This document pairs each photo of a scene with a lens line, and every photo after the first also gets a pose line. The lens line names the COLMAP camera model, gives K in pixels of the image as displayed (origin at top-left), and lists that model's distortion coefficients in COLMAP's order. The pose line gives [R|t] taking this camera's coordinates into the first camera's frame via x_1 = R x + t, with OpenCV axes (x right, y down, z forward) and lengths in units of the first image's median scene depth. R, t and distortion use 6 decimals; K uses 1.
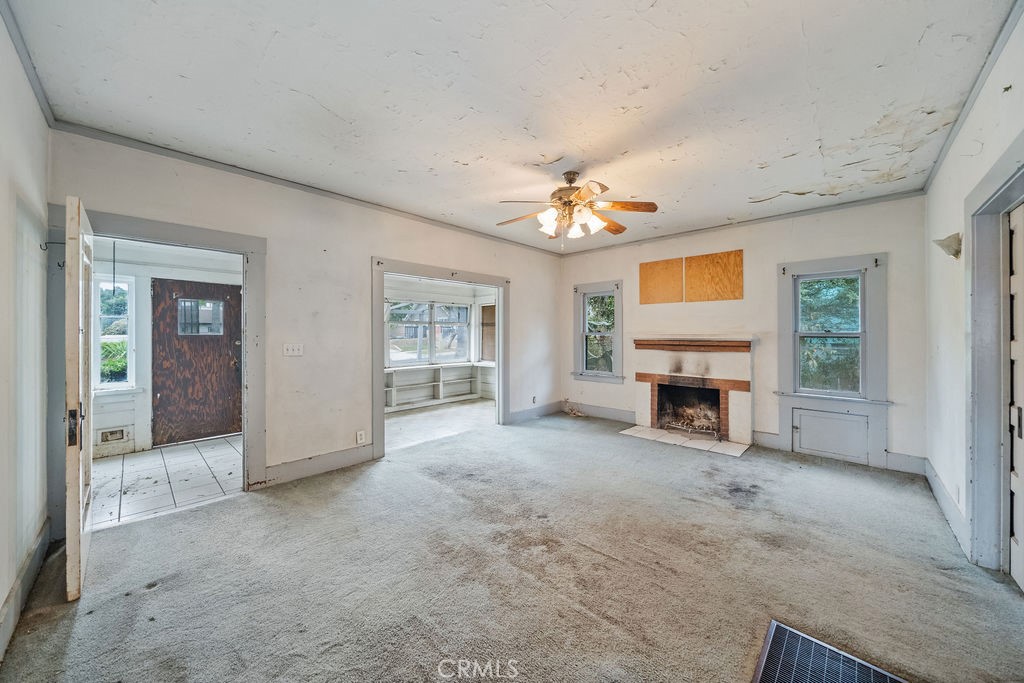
lens RADIAL K [[361.7, 0, 509.0], [0, 361.7, 333.5], [0, 0, 1]] dist [-0.006925, -0.000132]
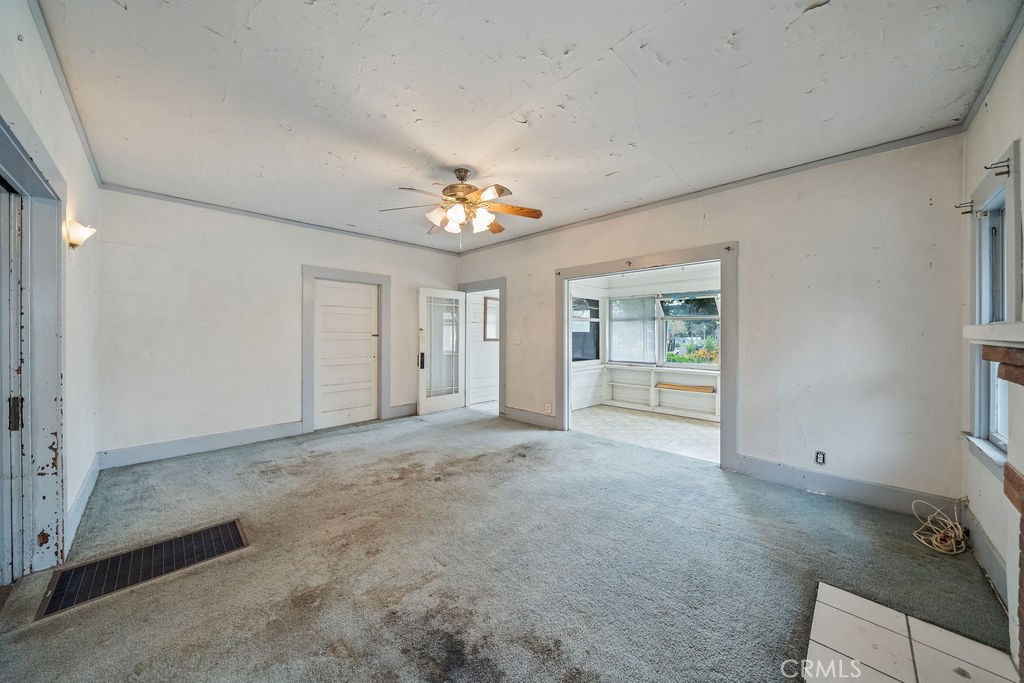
lens RADIAL K [[350.9, 0, 504.9], [0, 350.9, 336.5], [0, 0, 1]] dist [-0.006373, -0.000030]
pose [[-0.023532, 0.007404, -0.999696, 0.751616], [0.000543, 0.999973, 0.007393, 0.010592], [0.999723, -0.000369, -0.023535, 0.745562]]
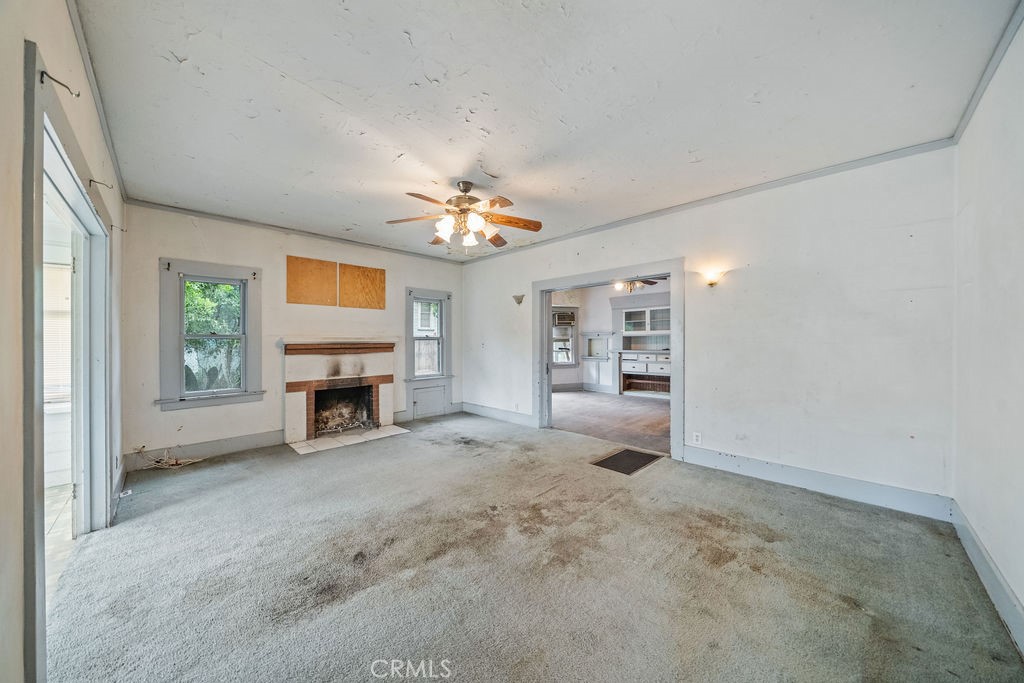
lens RADIAL K [[347.9, 0, 505.4], [0, 347.9, 341.2], [0, 0, 1]] dist [-0.006854, -0.000138]
pose [[0.023537, -0.005260, 0.999709, -0.547195], [0.000189, 0.999986, 0.005257, 0.007205], [-0.999723, 0.000066, 0.023538, 0.559914]]
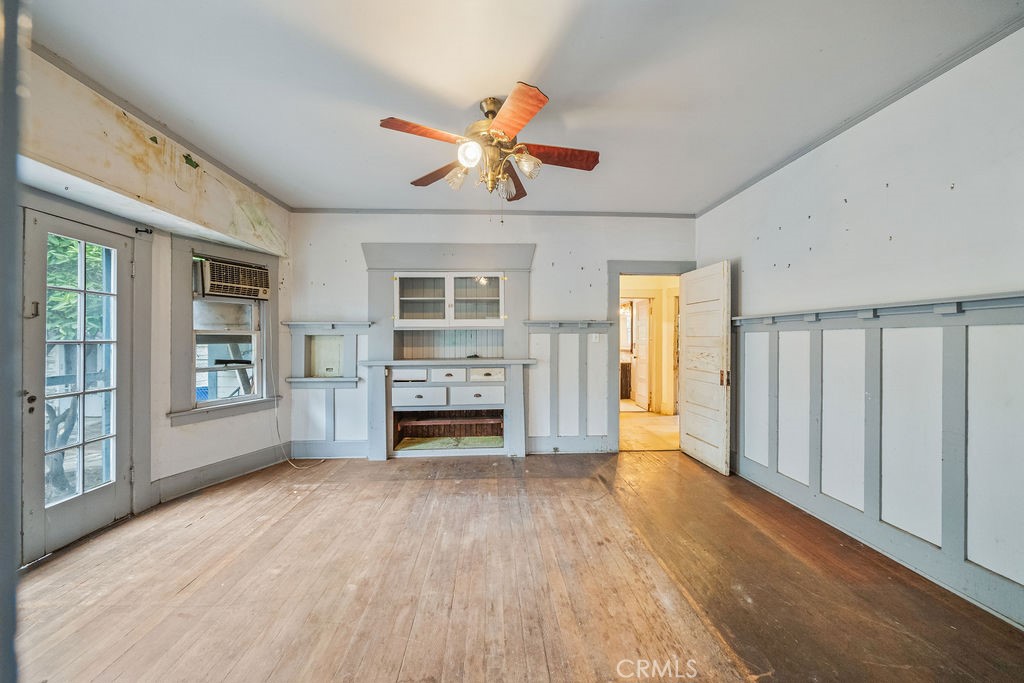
lens RADIAL K [[350.9, 0, 504.9], [0, 350.9, 336.5], [0, 0, 1]] dist [-0.006373, -0.000030]
pose [[-0.720870, 0.005490, 0.693049, 0.566763], [-0.001933, 0.999949, -0.009931, 0.014977], [-0.693068, -0.008499, -0.720822, 0.400476]]
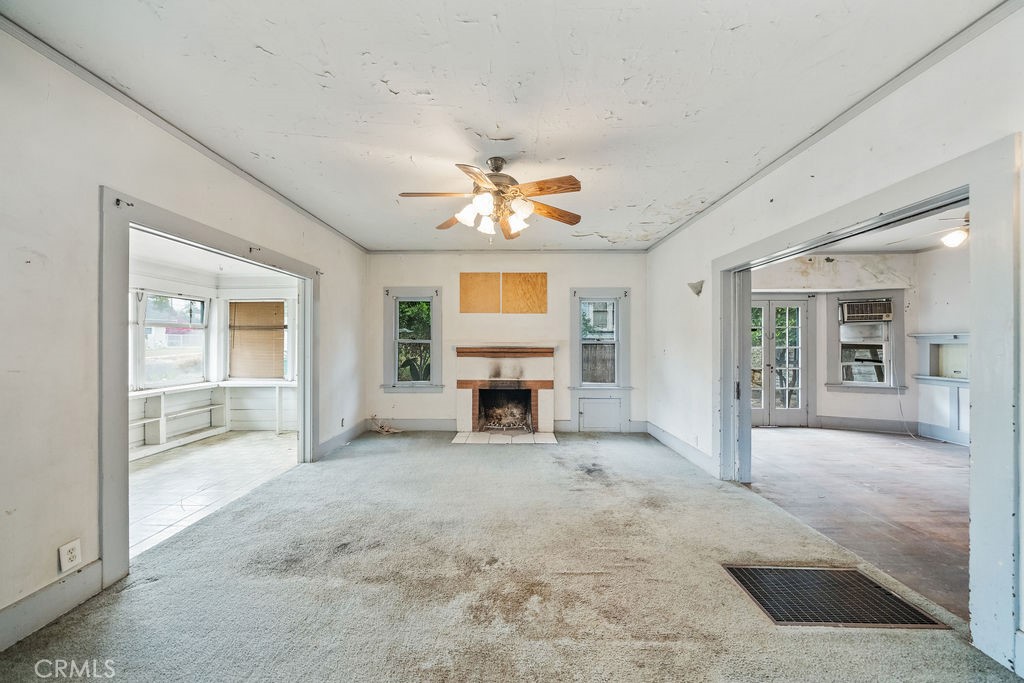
lens RADIAL K [[347.9, 0, 505.4], [0, 347.9, 341.2], [0, 0, 1]] dist [-0.006854, -0.000138]
pose [[0.734004, 0.003735, 0.679135, -0.254463], [-0.002697, 0.999993, -0.002585, 0.001697], [-0.679140, 0.000065, 0.734009, 0.234280]]
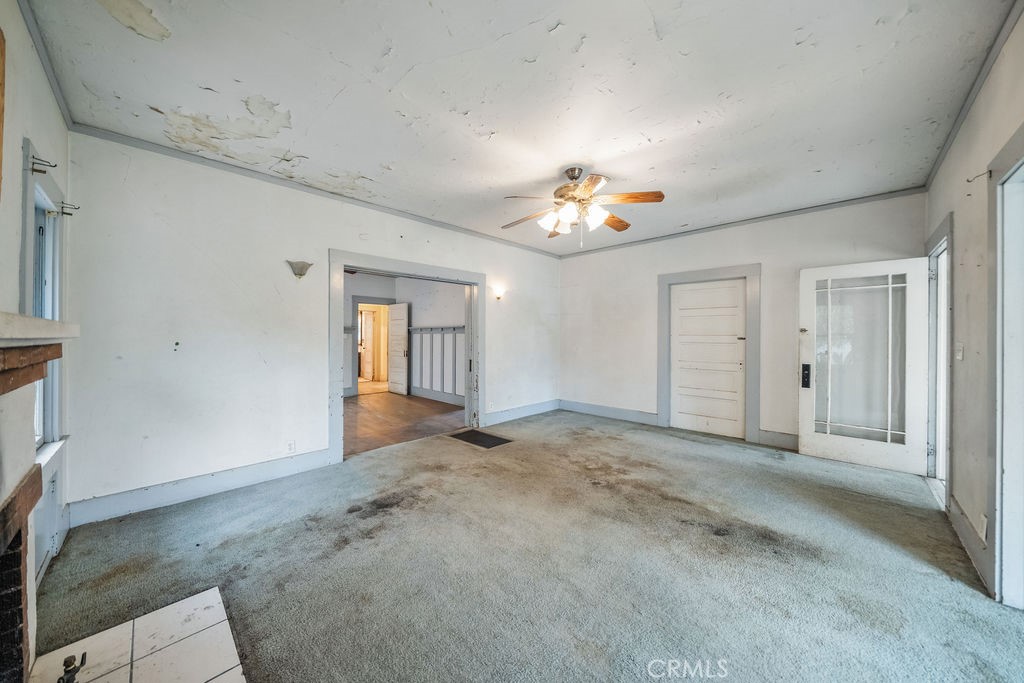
lens RADIAL K [[350.9, 0, 504.9], [0, 350.9, 336.5], [0, 0, 1]] dist [-0.006373, -0.000030]
pose [[-0.999927, -0.002091, 0.011889, 0.227301], [-0.002124, 0.999994, -0.002820, 0.014346], [-0.011883, -0.002845, -0.999925, 1.287304]]
